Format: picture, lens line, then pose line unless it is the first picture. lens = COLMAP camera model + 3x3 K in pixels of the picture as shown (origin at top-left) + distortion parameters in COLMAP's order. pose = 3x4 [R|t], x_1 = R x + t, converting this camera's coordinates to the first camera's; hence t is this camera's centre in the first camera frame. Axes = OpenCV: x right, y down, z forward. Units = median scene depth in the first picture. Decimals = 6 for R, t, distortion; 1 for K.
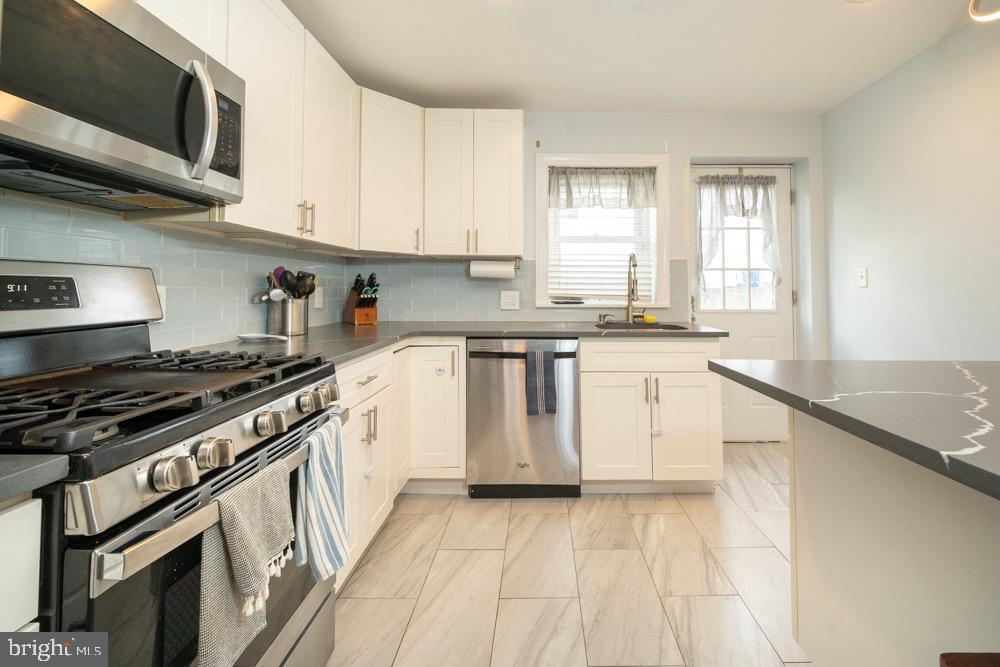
lens RADIAL K [[417.9, 0, 529.5], [0, 417.9, 280.6], [0, 0, 1]] dist [0.002167, -0.000199]
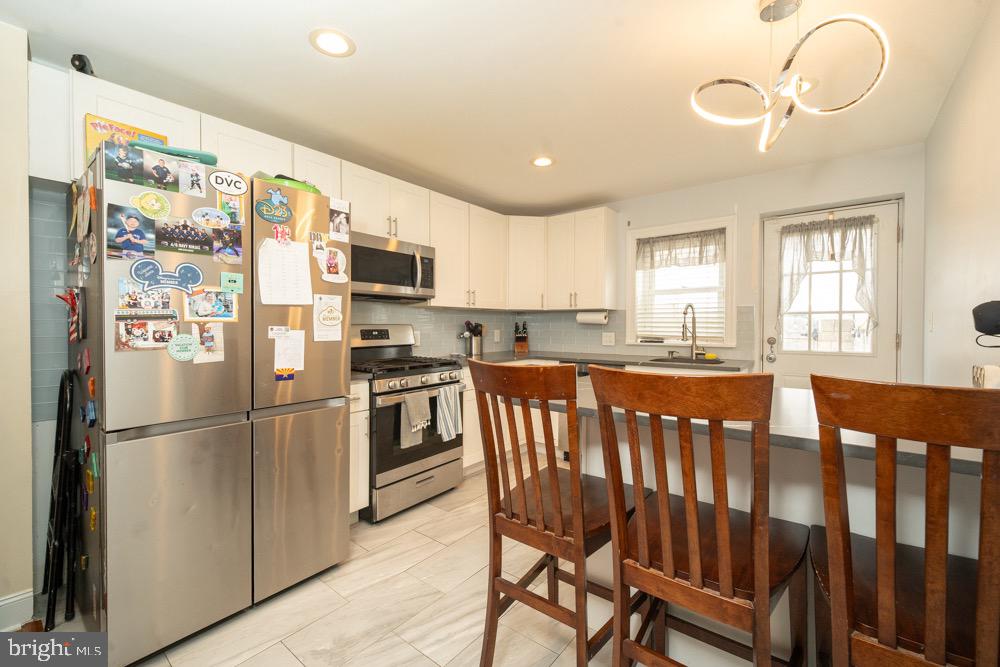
lens RADIAL K [[417.9, 0, 502.7], [0, 417.9, 330.2], [0, 0, 1]] dist [0.002167, -0.000199]
pose [[0.771979, 0.003644, -0.635637, 0.595072], [0.017392, 0.999488, 0.026853, -0.027692], [0.635410, -0.031785, 0.771521, -0.325076]]
